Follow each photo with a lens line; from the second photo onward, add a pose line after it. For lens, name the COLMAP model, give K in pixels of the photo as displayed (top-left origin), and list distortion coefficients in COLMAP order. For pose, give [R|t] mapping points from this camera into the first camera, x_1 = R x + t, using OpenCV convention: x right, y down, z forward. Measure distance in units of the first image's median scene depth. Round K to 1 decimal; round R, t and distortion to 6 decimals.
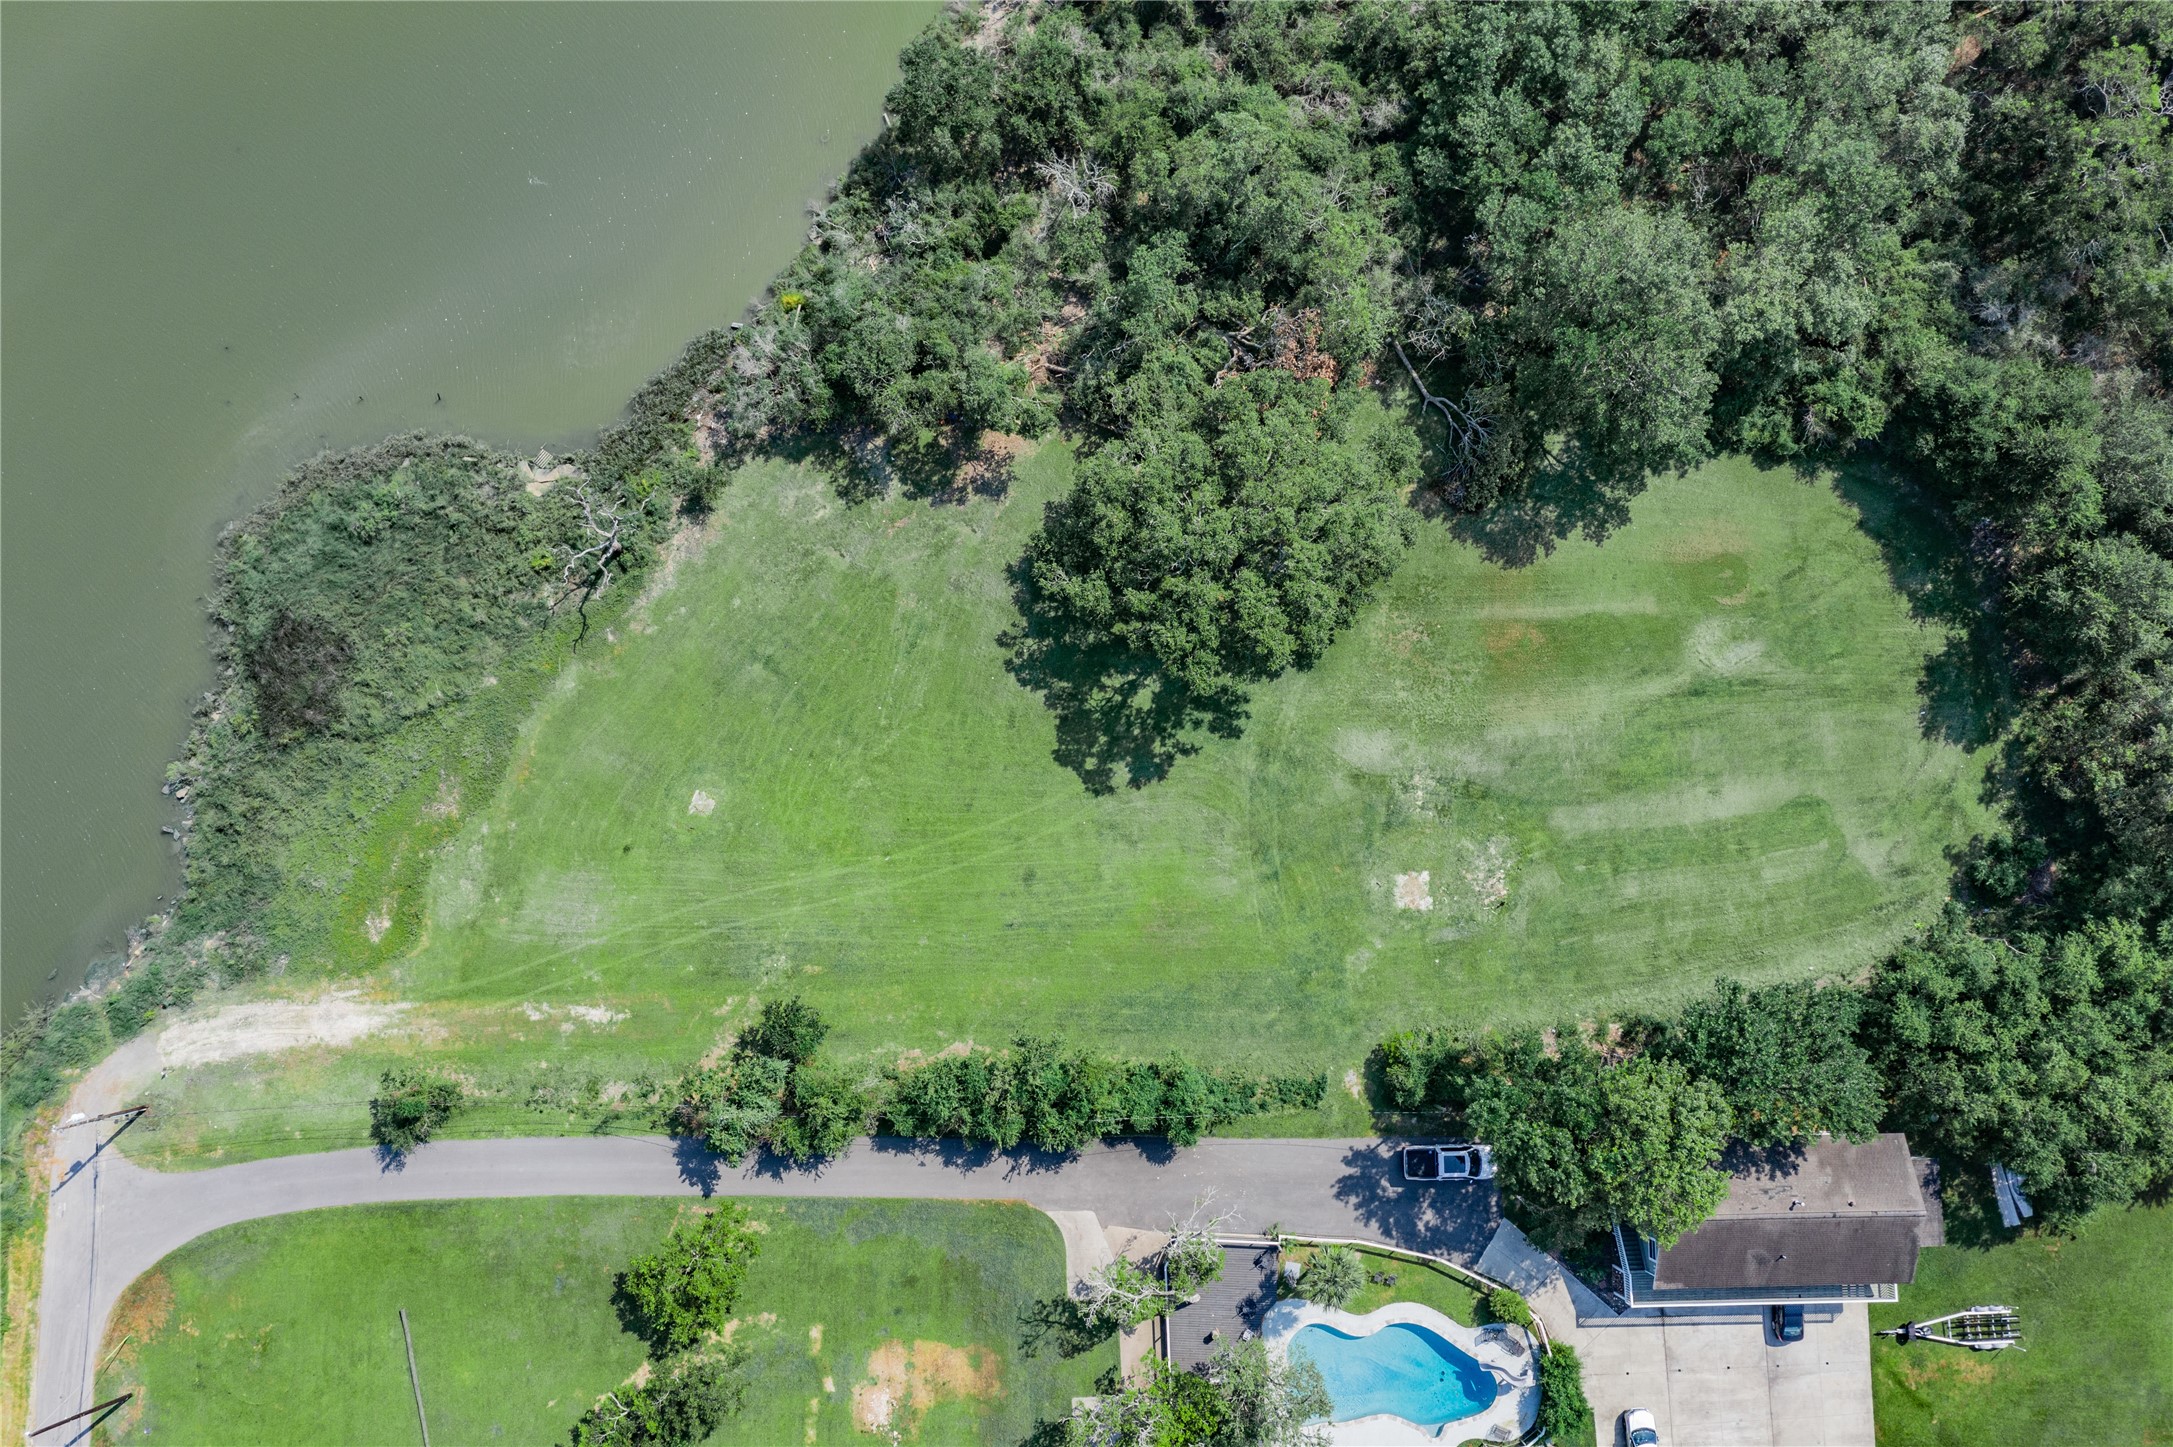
lens RADIAL K [[1714.0, 0, 1086.5], [0, 1714.0, 723.5], [0, 0, 1]] dist [-0.028233, 0.003535]
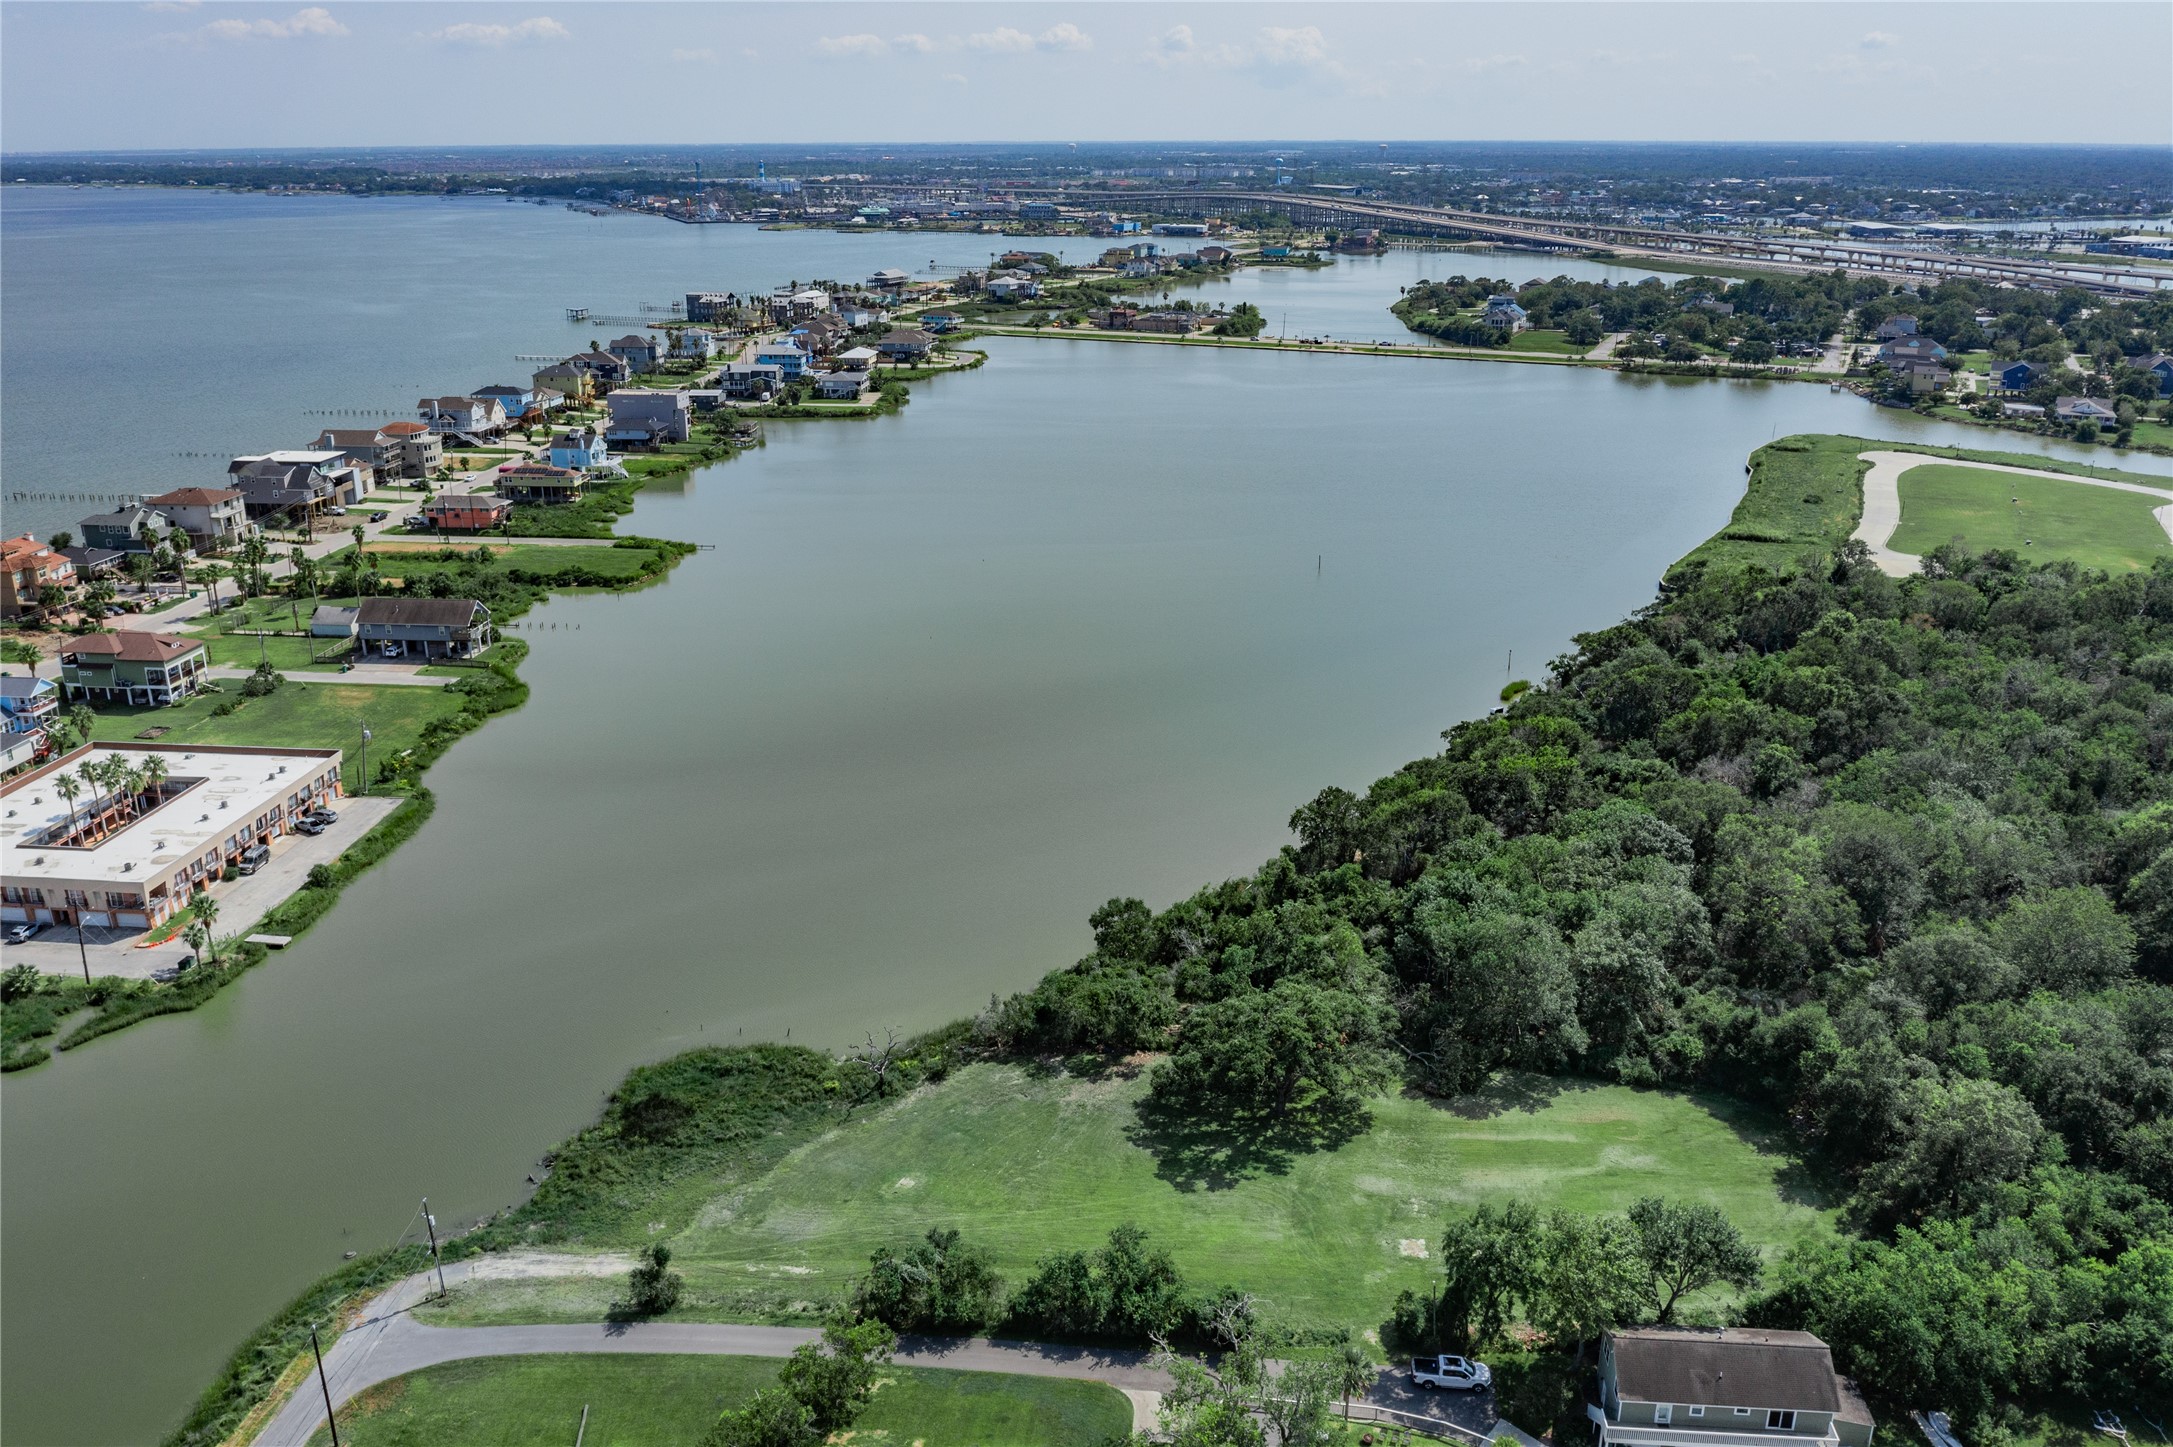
lens RADIAL K [[1714.0, 0, 1086.5], [0, 1714.0, 723.5], [0, 0, 1]] dist [-0.028233, 0.003535]
pose [[0.993418, 0.034955, -0.109082, 0.066680], [-0.113027, 0.453741, -0.883937, 1.115461], [0.018597, 0.890448, 0.454705, 0.015980]]
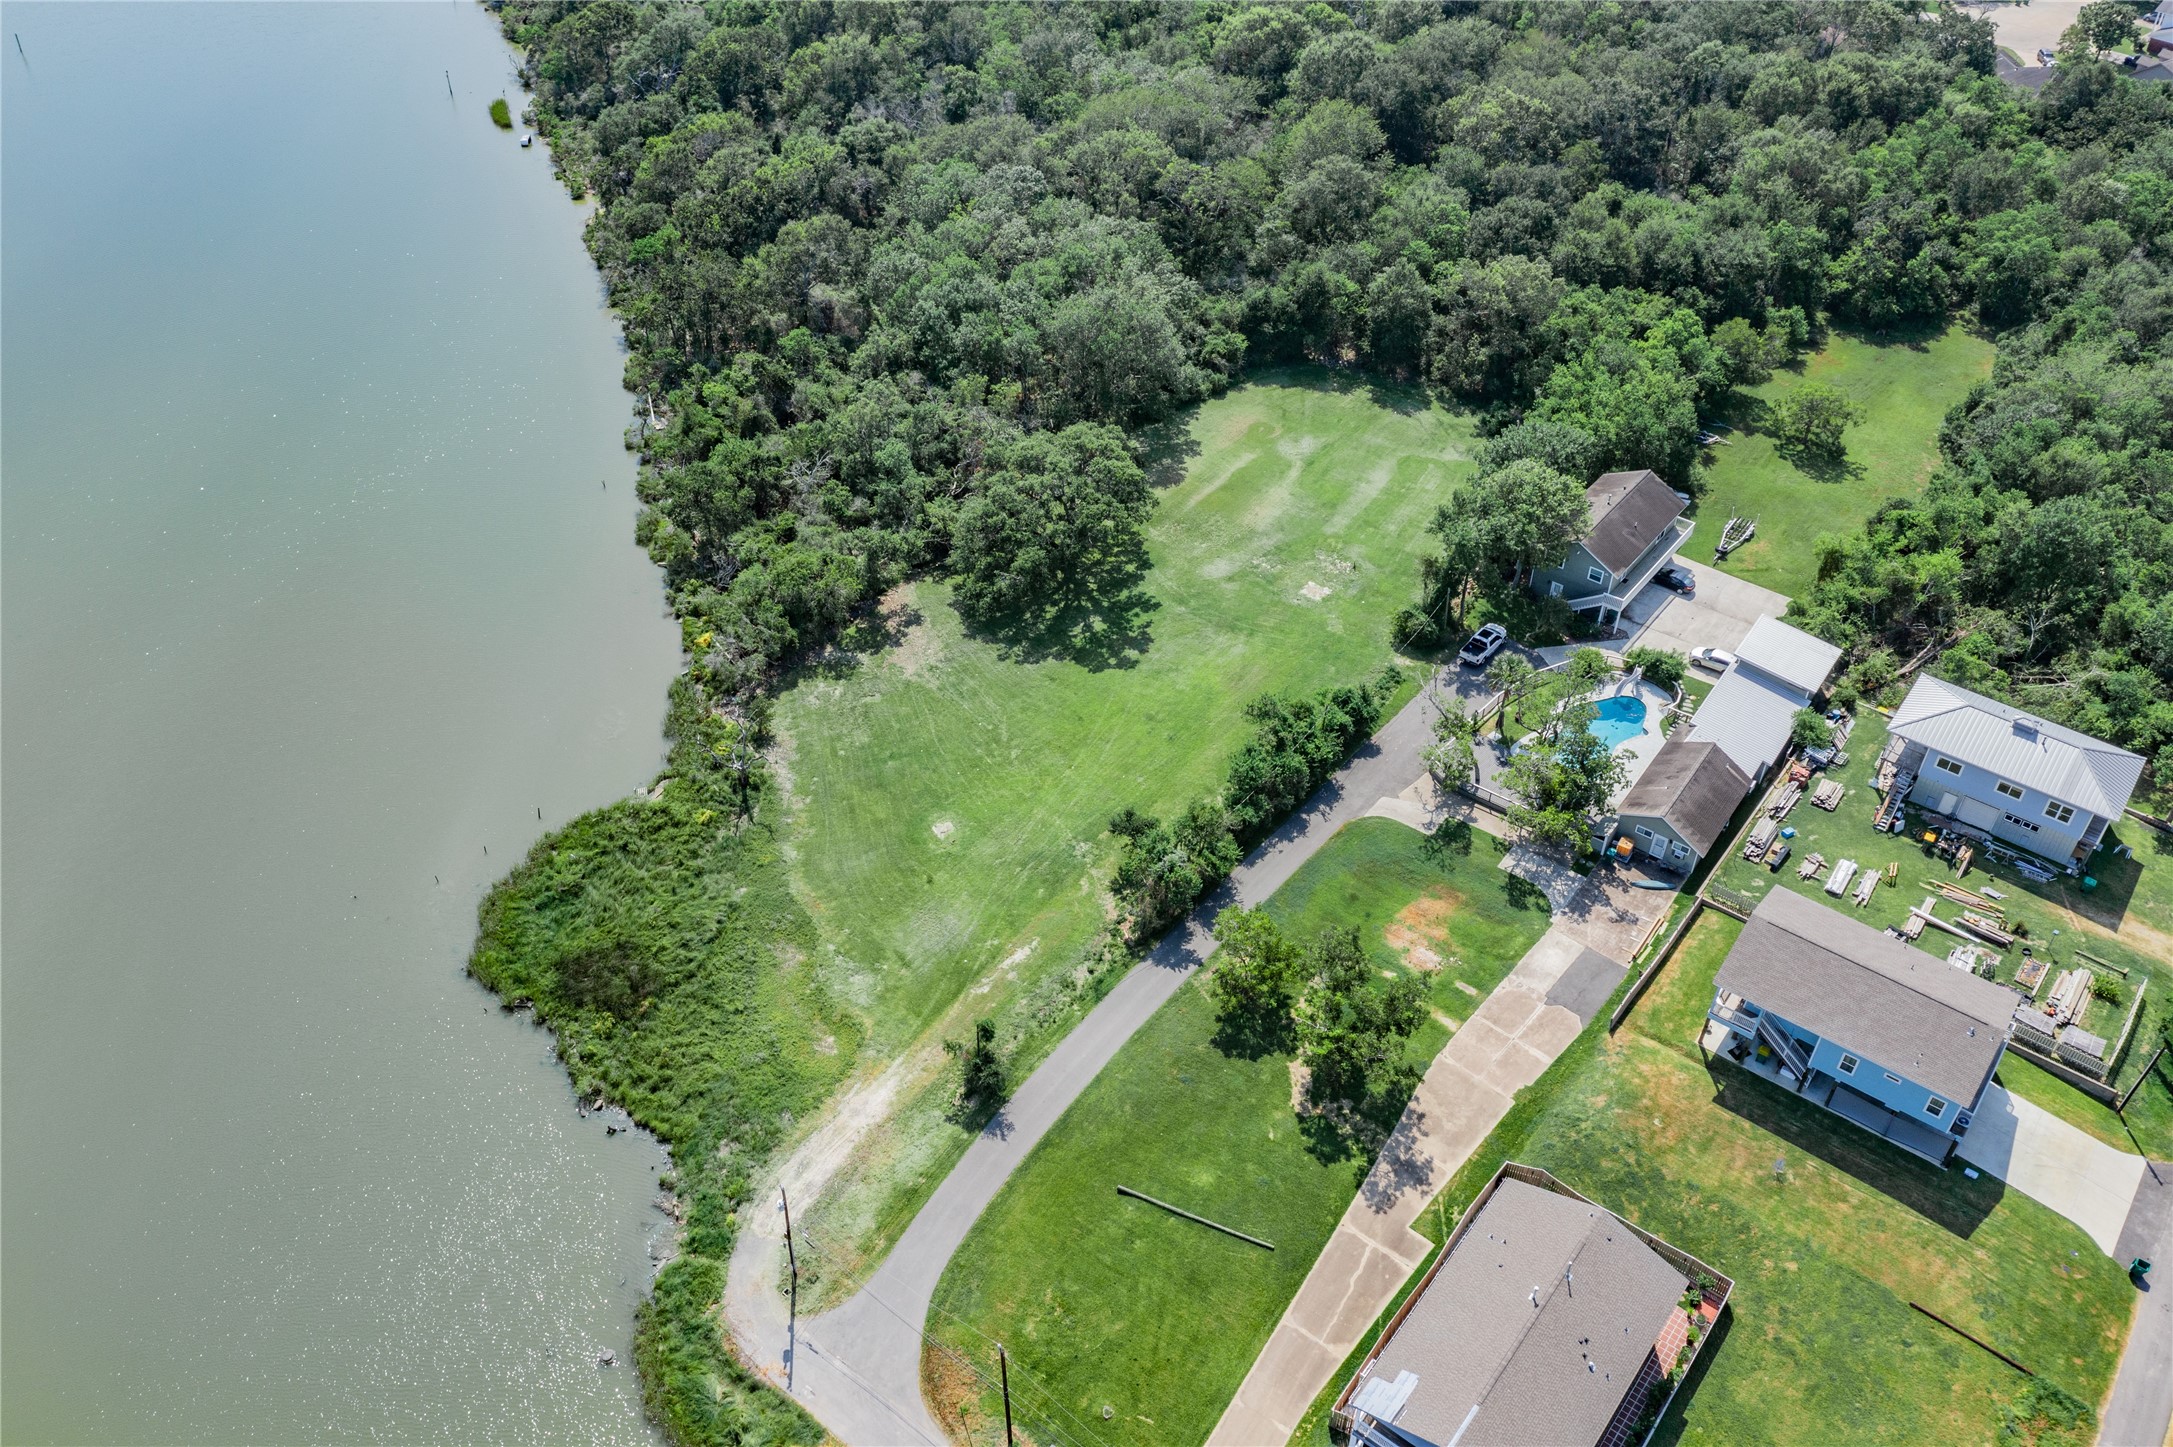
lens RADIAL K [[1714.0, 0, 1086.5], [0, 1714.0, 723.5], [0, 0, 1]] dist [-0.028233, 0.003535]
pose [[0.627491, -0.502234, 0.594992, -0.864060], [0.770261, 0.512097, -0.380072, 0.561889], [-0.113809, 0.696791, 0.708187, 0.052247]]
